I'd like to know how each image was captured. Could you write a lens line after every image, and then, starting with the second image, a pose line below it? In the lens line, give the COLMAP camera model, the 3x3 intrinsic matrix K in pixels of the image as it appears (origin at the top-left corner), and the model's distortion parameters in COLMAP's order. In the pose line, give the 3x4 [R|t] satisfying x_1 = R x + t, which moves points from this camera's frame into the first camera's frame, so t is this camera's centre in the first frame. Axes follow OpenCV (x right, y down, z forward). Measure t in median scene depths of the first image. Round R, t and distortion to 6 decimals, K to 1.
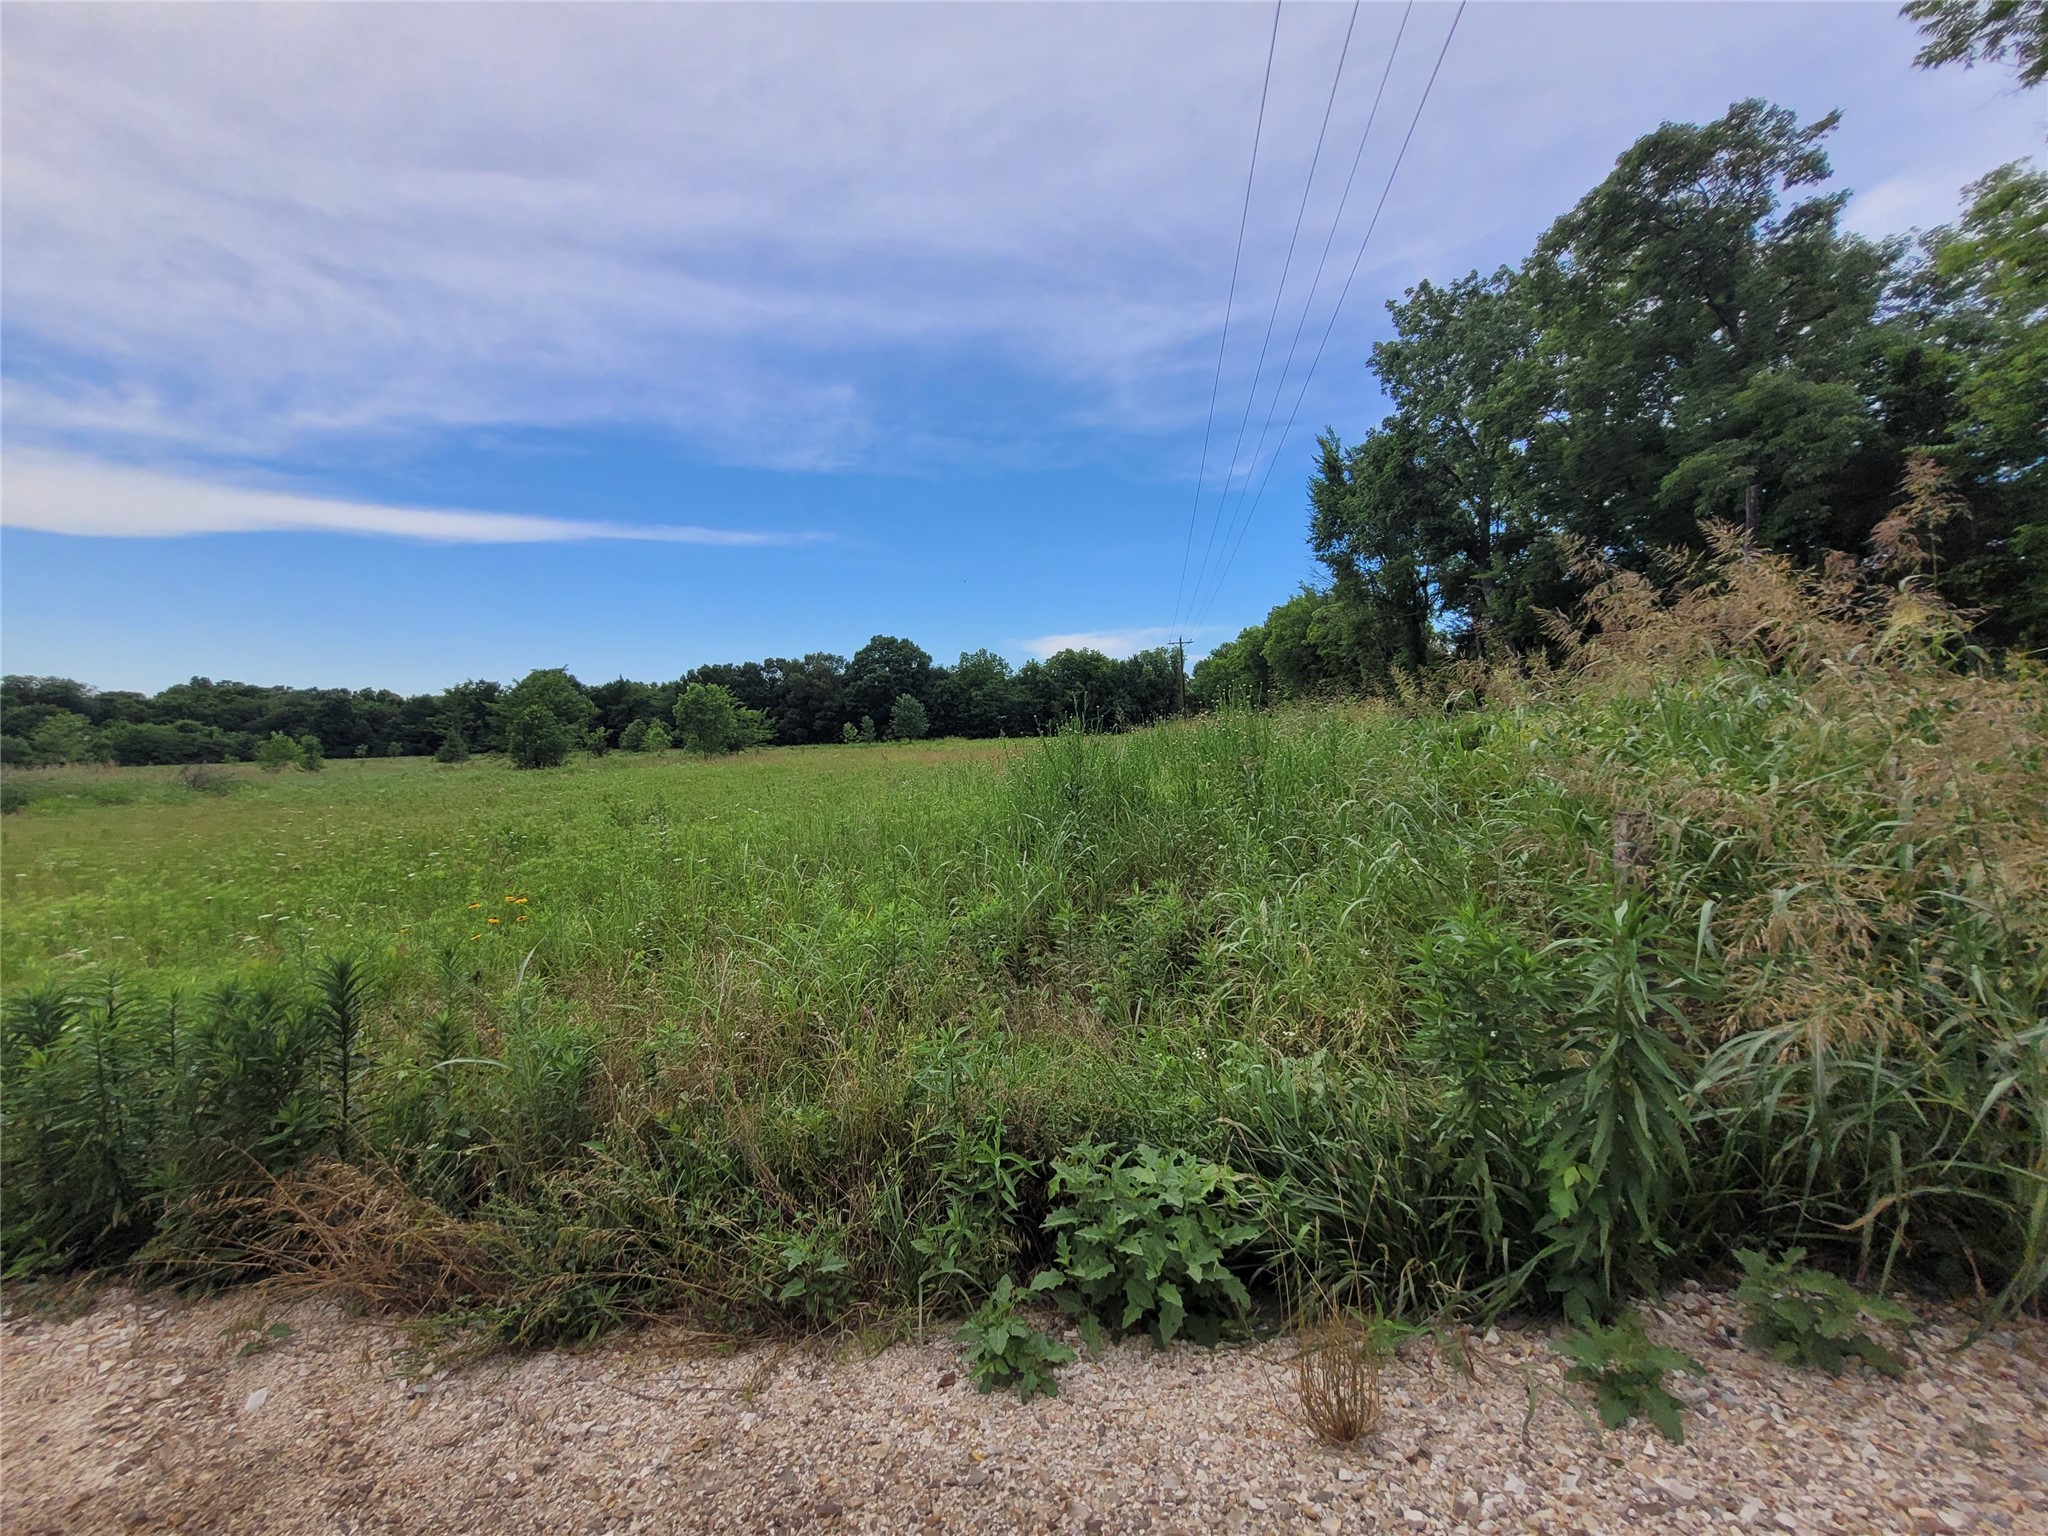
lens RADIAL K [[800.2, 0, 1028.6], [0, 800.2, 749.3], [0, 0, 1]] dist [0.001191, -0.000904]
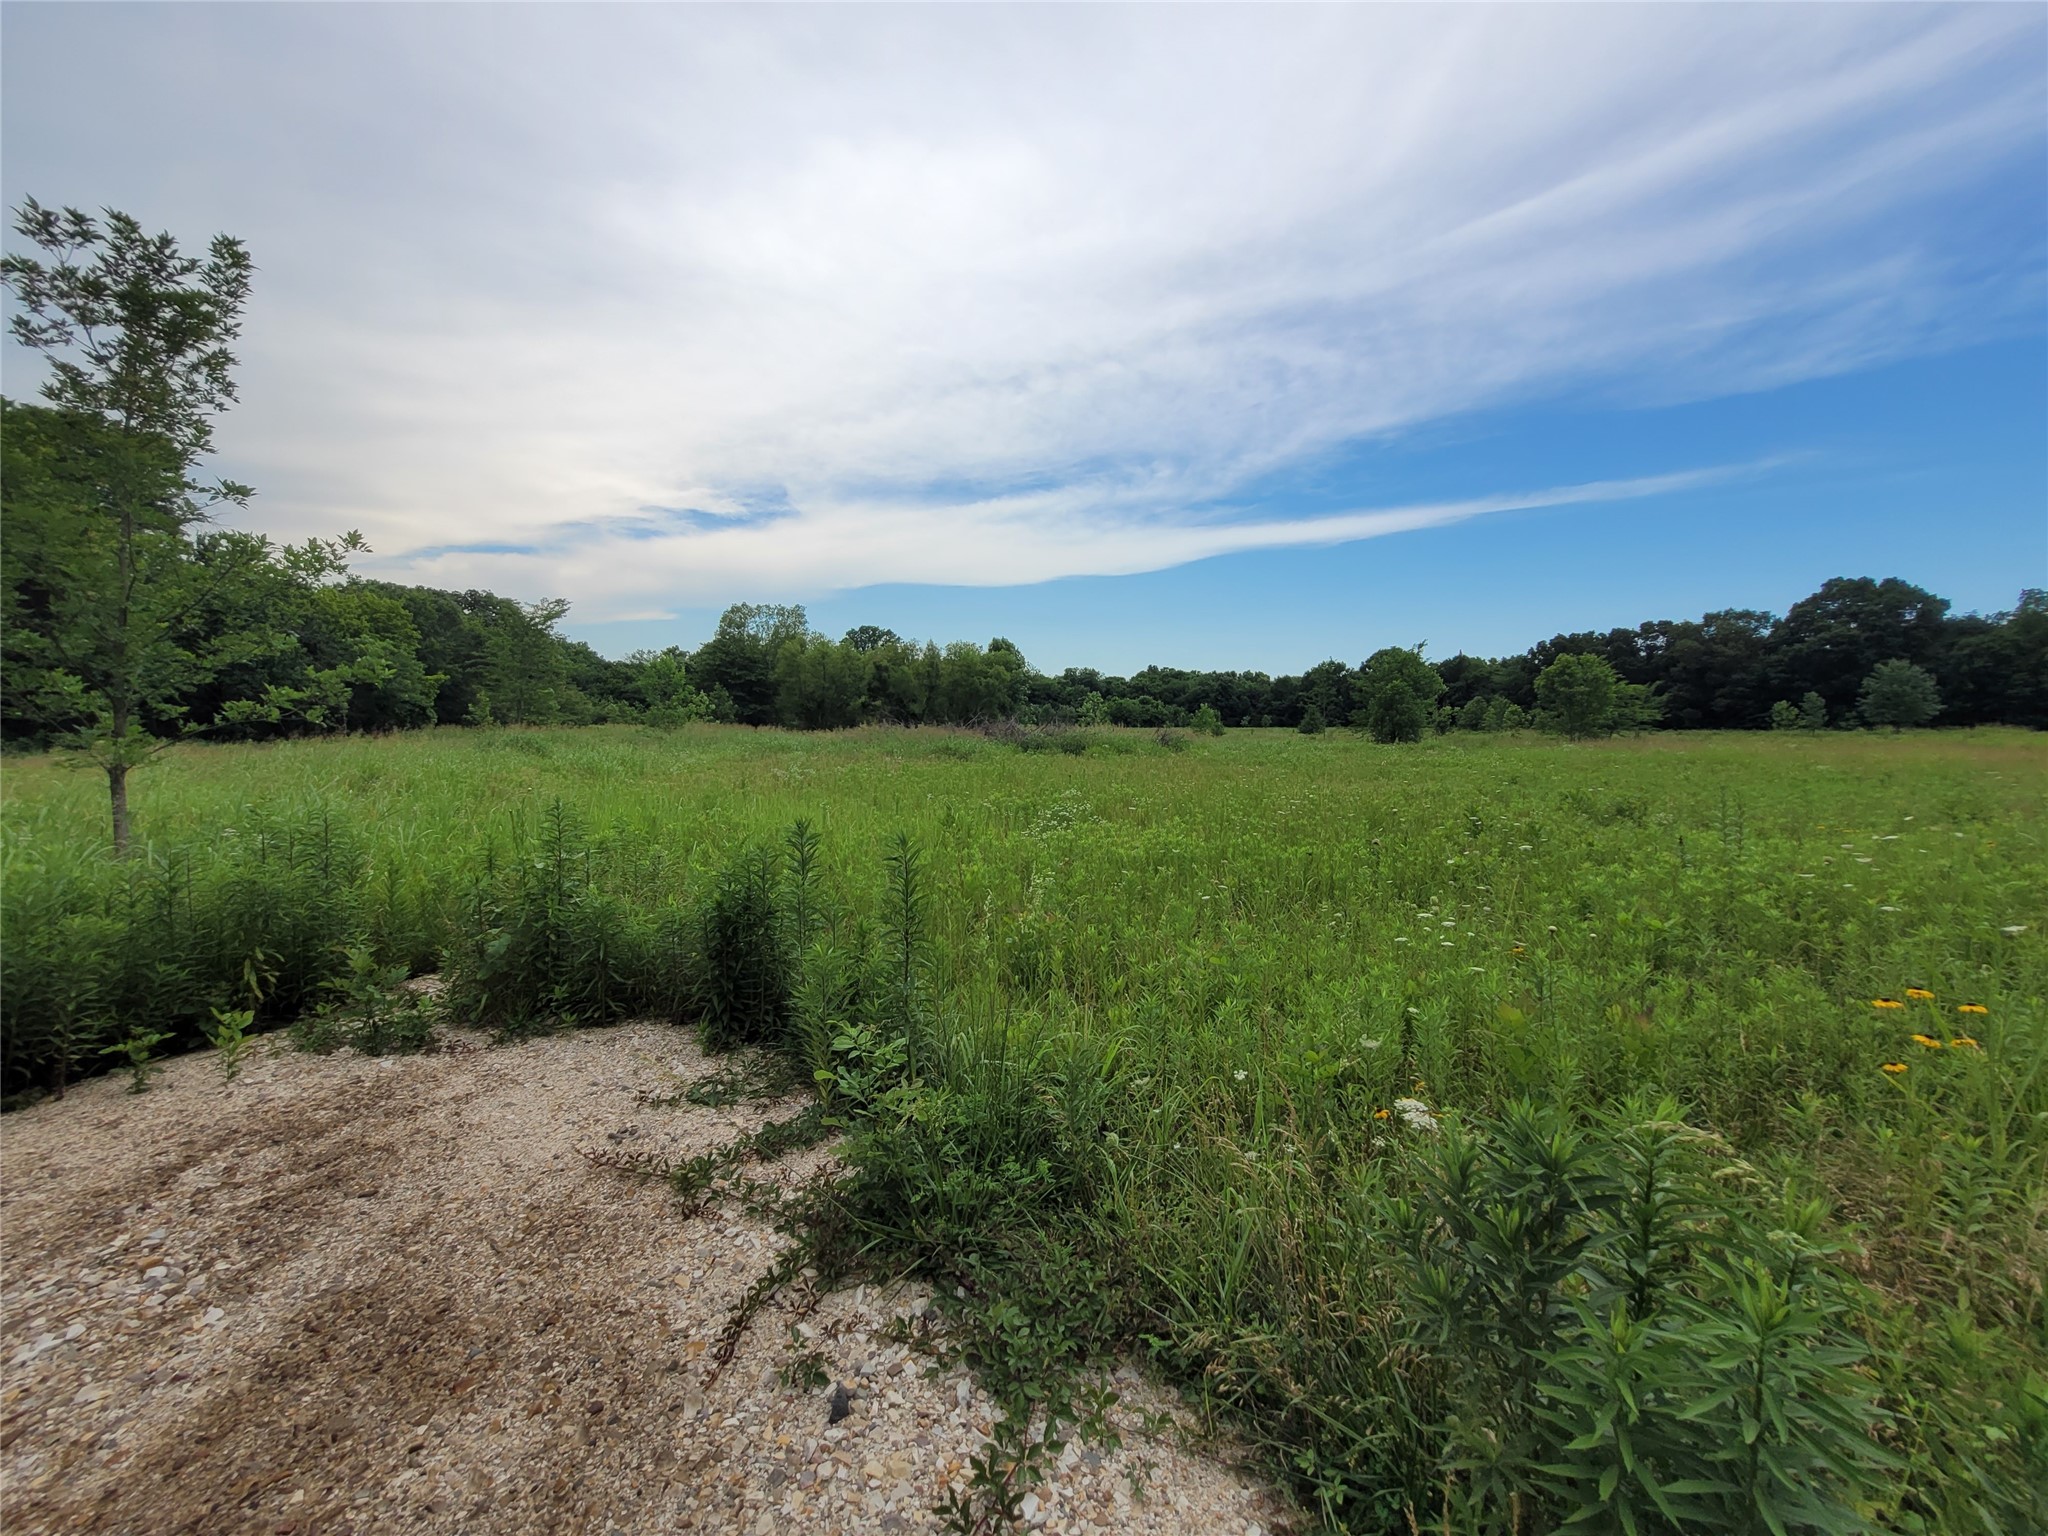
lens RADIAL K [[800.2, 0, 1025.0], [0, 800.2, 756.8], [0, 0, 1]] dist [0.001191, -0.000904]
pose [[0.578233, 0.062722, -0.813457, -0.220720], [-0.032644, 0.998021, 0.053748, 0.010702], [0.815218, -0.004524, 0.579136, 0.095509]]
